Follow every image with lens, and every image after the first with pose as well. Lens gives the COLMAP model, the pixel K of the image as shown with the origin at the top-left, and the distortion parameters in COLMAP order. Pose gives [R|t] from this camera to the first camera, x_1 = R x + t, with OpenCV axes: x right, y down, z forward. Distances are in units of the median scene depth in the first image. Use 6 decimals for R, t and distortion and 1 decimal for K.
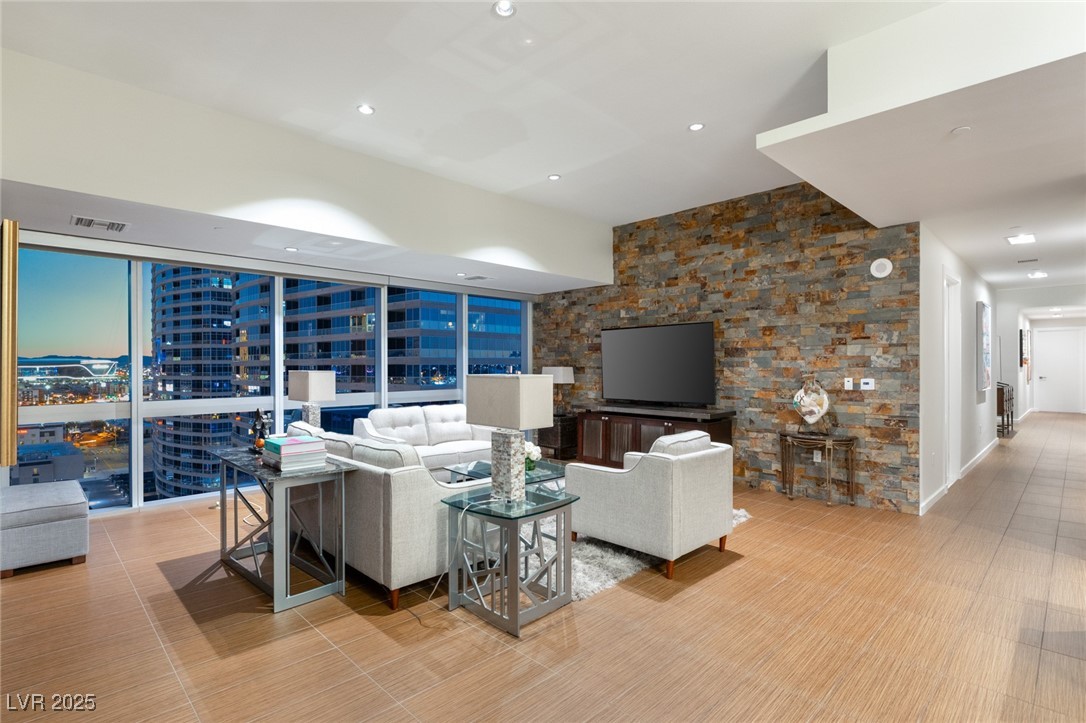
lens RADIAL K [[535.4, 0, 541.9], [0, 535.4, 364.8], [0, 0, 1]] dist [-0.005998, 0.002327]
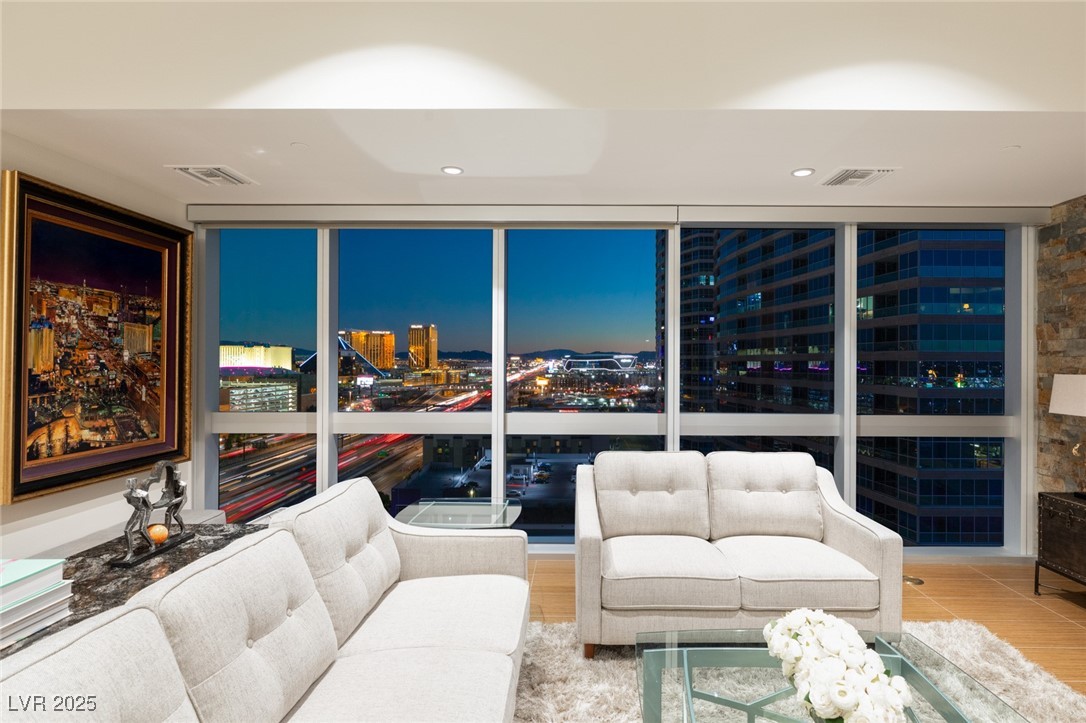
lens RADIAL K [[577.2, 0, 576.9], [0, 577.2, 357.7], [0, 0, 1]] dist [-0.001602, 0.001020]
pose [[0.711217, 0.001194, -0.702972, 0.060892], [-0.003841, 0.999990, -0.002188, -0.006990], [0.702962, 0.004257, 0.711214, 0.499455]]
